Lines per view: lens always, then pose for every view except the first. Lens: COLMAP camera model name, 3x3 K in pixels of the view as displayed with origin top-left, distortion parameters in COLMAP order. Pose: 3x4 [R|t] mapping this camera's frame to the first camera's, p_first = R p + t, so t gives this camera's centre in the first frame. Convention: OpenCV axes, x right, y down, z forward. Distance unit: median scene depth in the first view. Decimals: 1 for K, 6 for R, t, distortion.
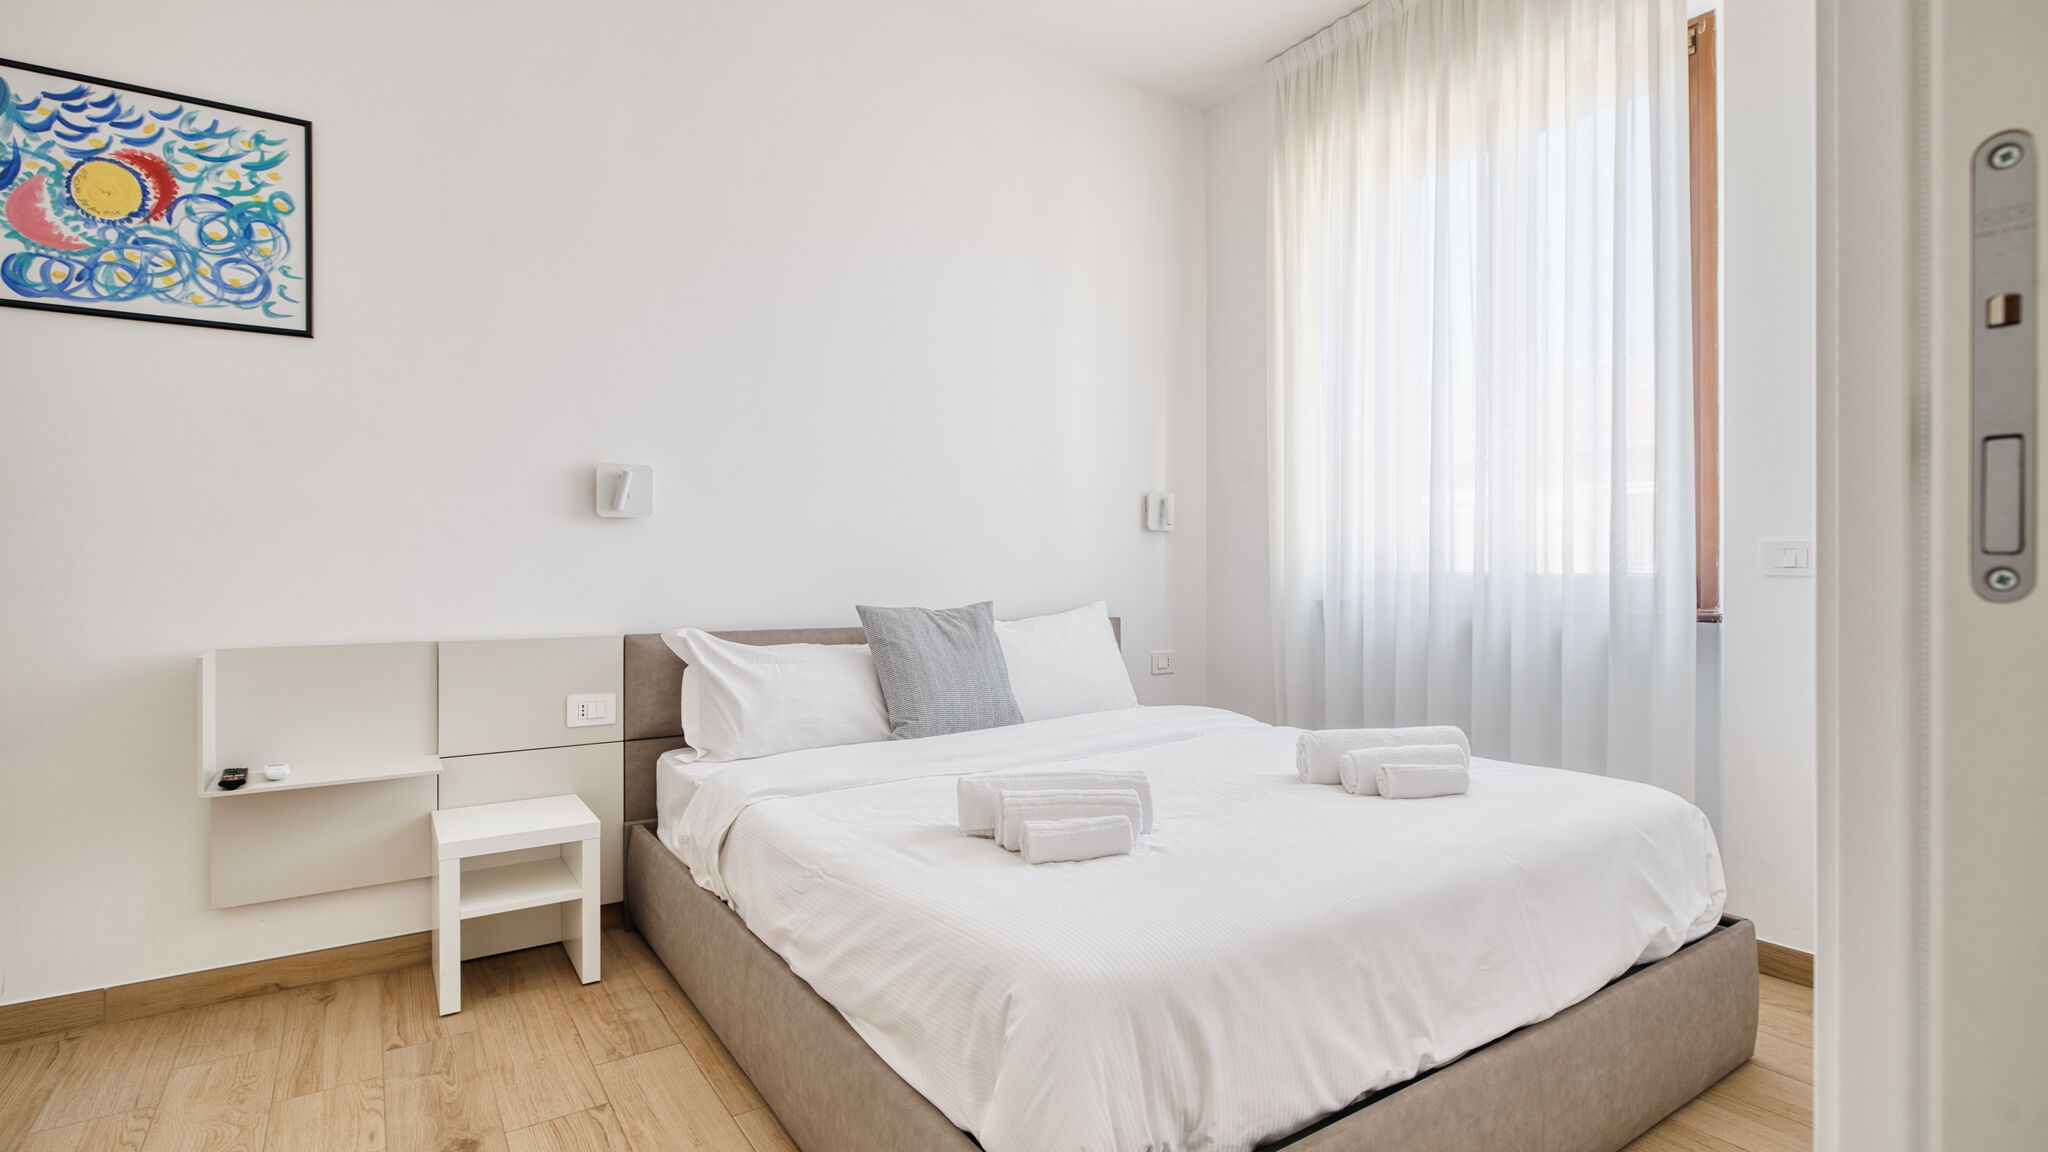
lens RADIAL K [[972.7, 0, 1024.9], [0, 972.7, 568.8], [0, 0, 1]] dist [-0.003707, 0.000617]
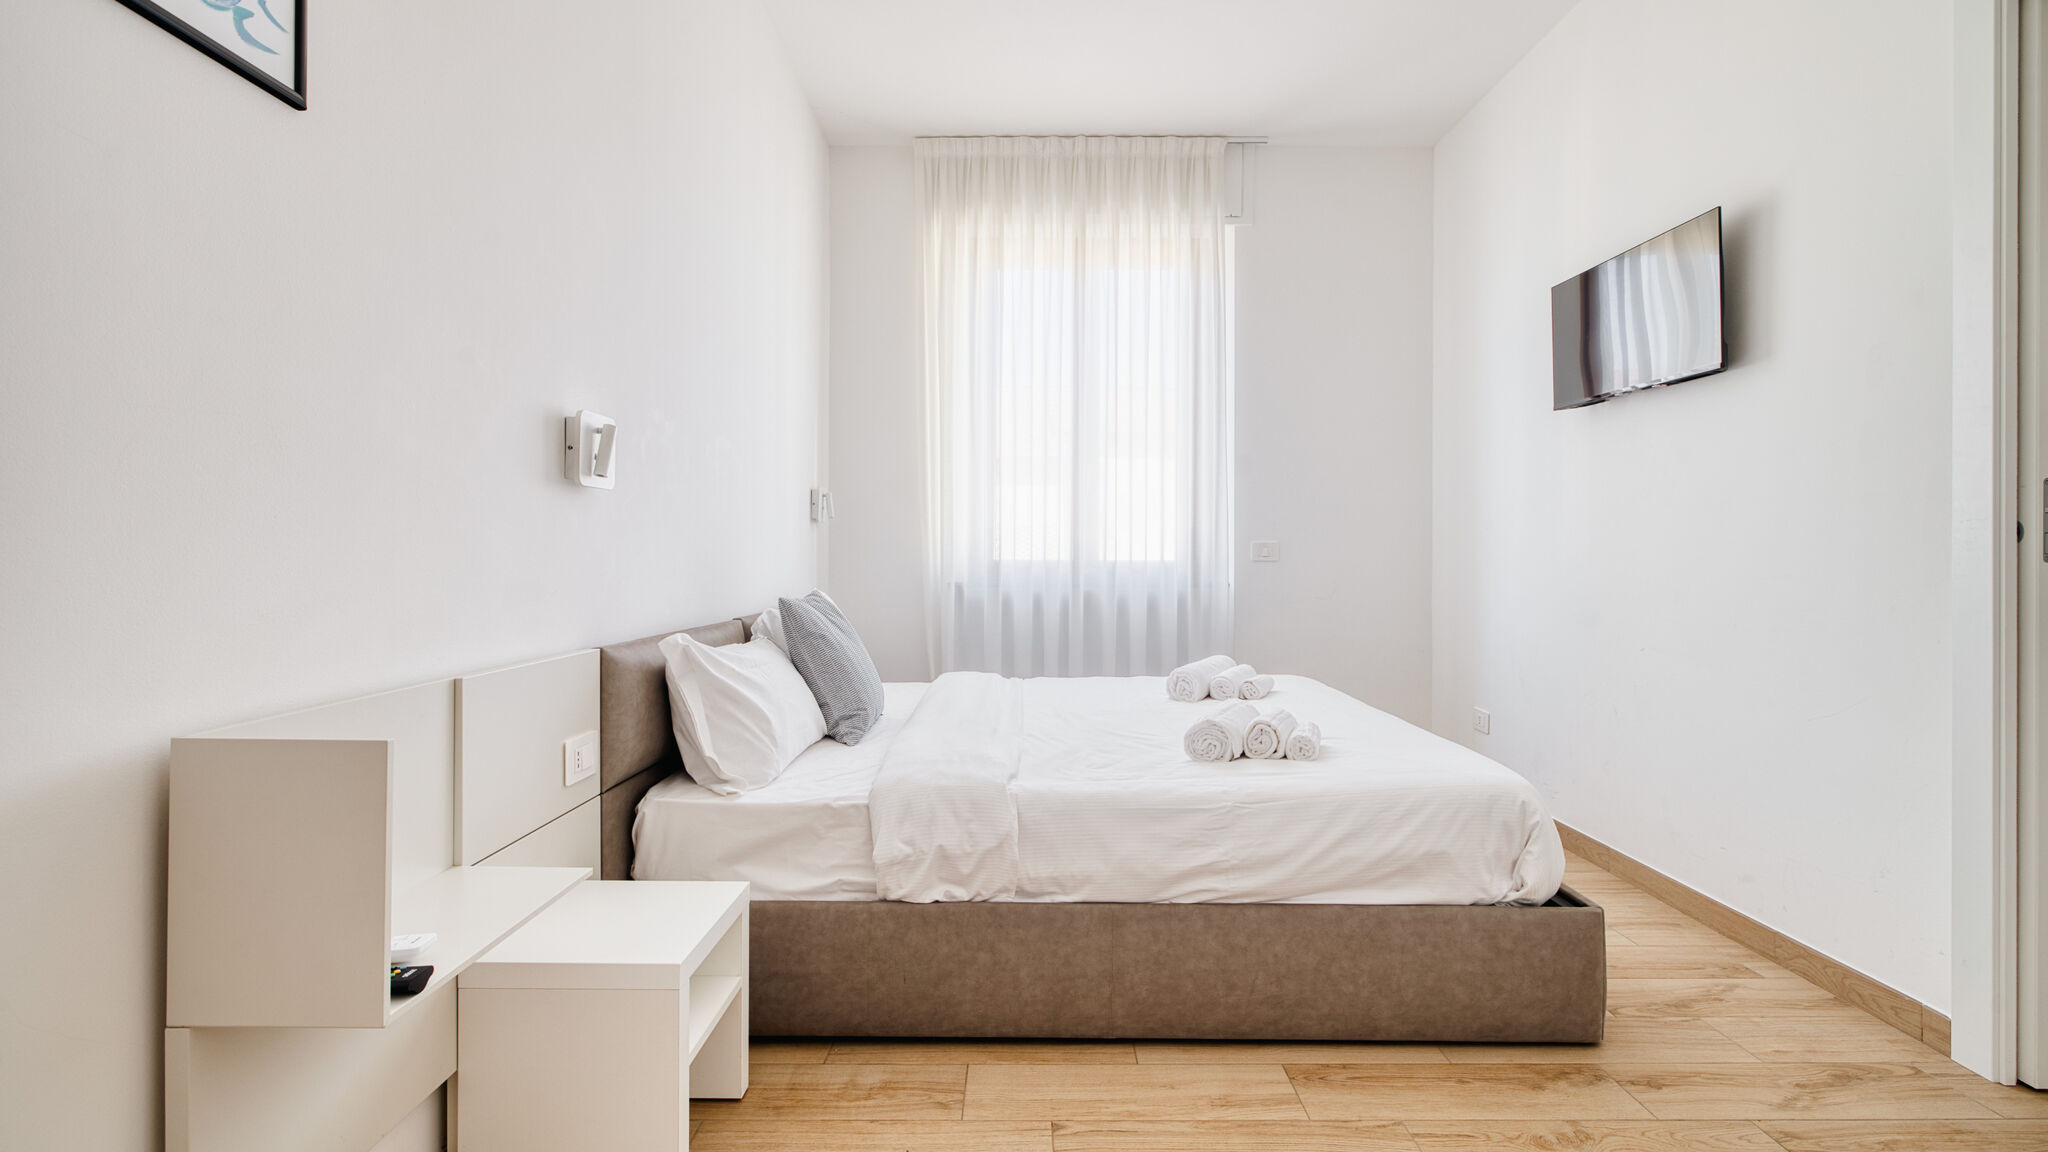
lens RADIAL K [[891.3, 0, 1026.6], [0, 891.3, 556.9], [0, 0, 1]] dist [-0.000951, 0.000031]
pose [[0.560422, 0.000756, 0.828207, -0.941200], [0.001903, 0.999996, -0.002200, 0.001818], [-0.828205, 0.002809, 0.560418, 0.431568]]
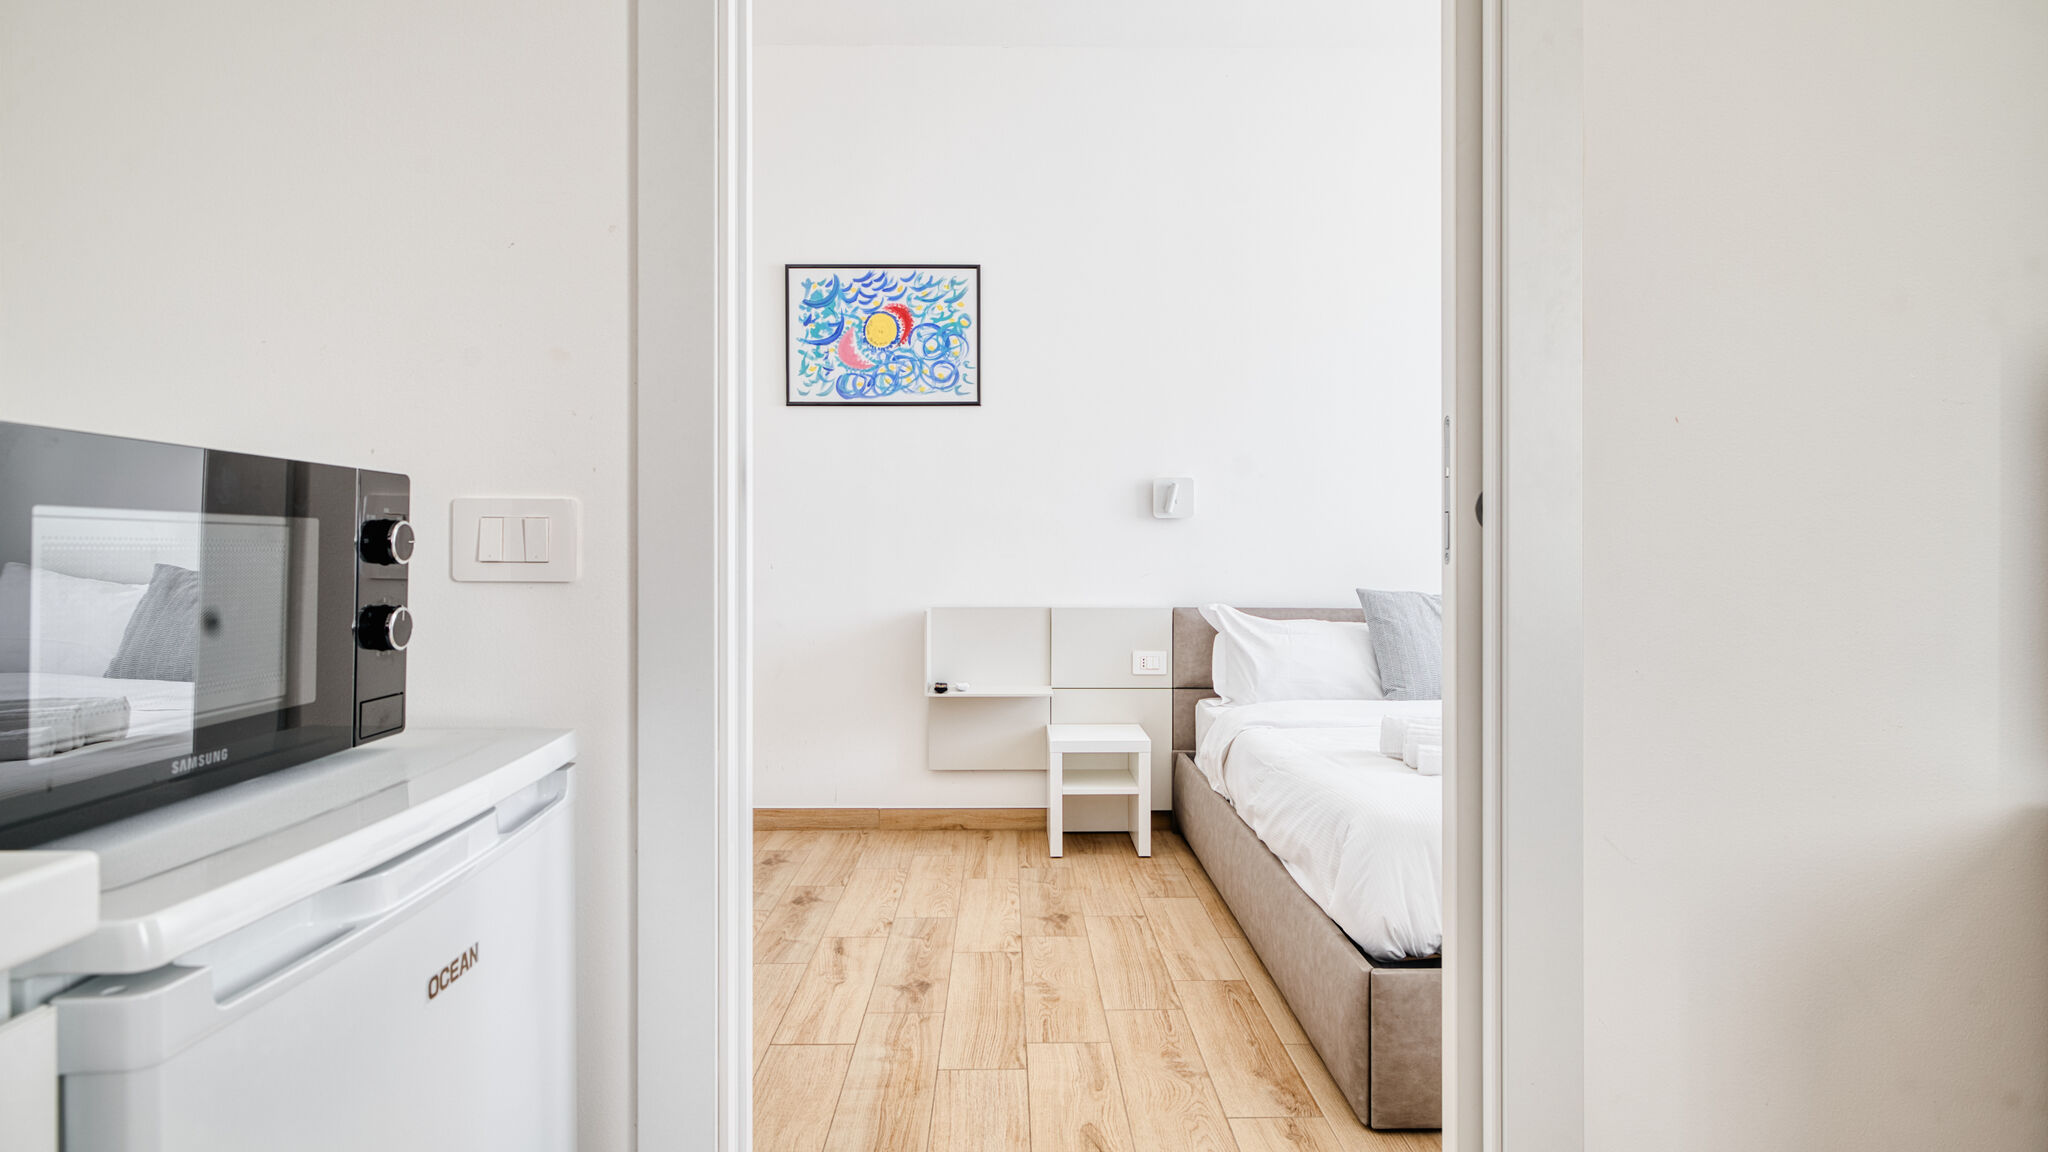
lens RADIAL K [[1079.5, 0, 1021.3], [0, 1079.5, 552.6], [0, 0, 1]] dist [0.000707, -0.000115]
pose [[0.835803, -0.001985, -0.549026, 0.260389], [-0.001333, 0.999983, -0.005644, 0.002793], [0.549028, 0.005449, 0.835786, -0.396390]]
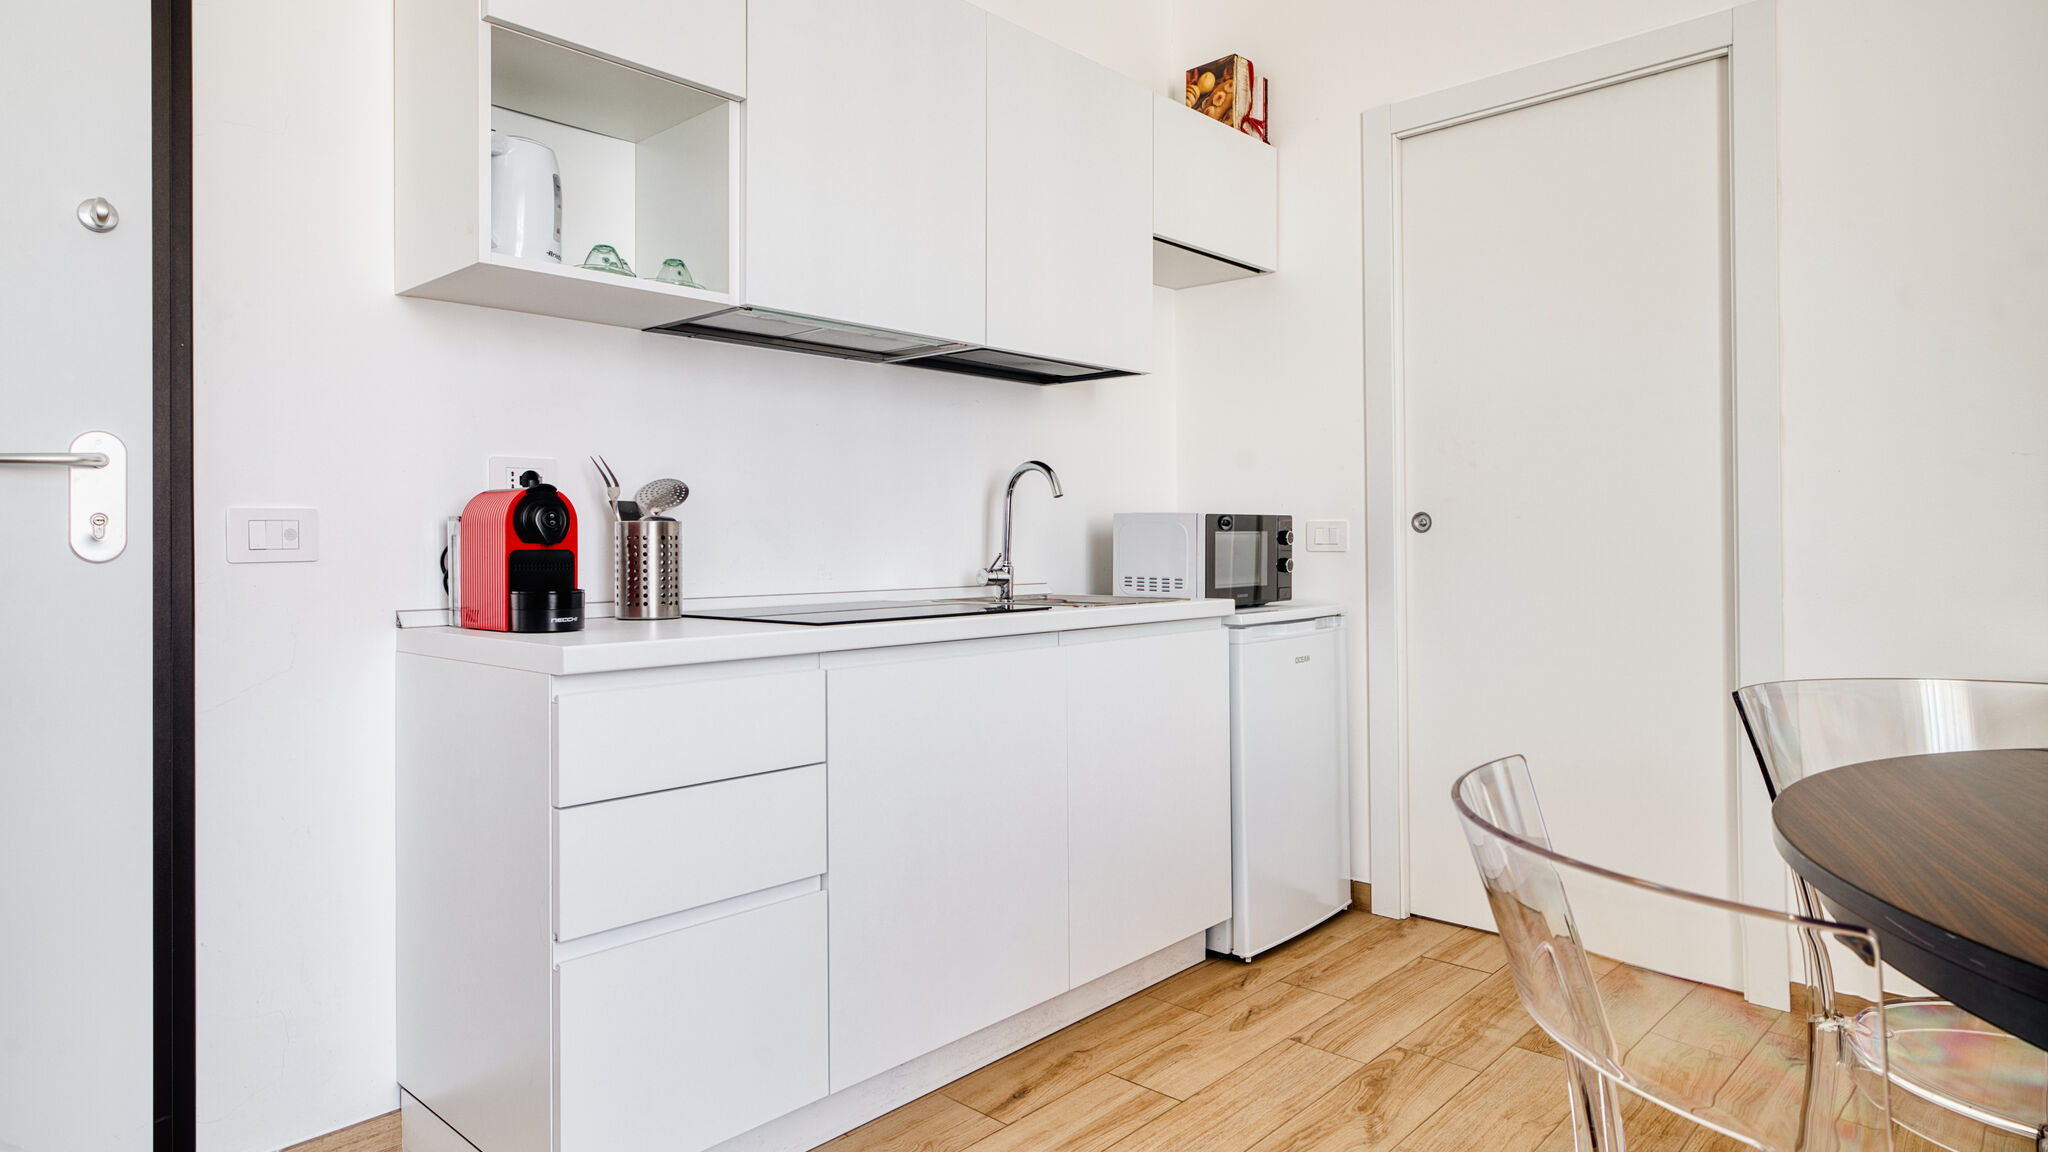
lens RADIAL K [[1162.4, 0, 1030.8], [0, 1162.4, 540.1], [0, 0, 1]] dist [0.000937, 0.000663]
pose [[0.225117, -0.007380, -0.974304, 1.114037], [0.001725, 0.999973, -0.007176, 0.012314], [0.974330, -0.000065, 0.225124, -0.791332]]
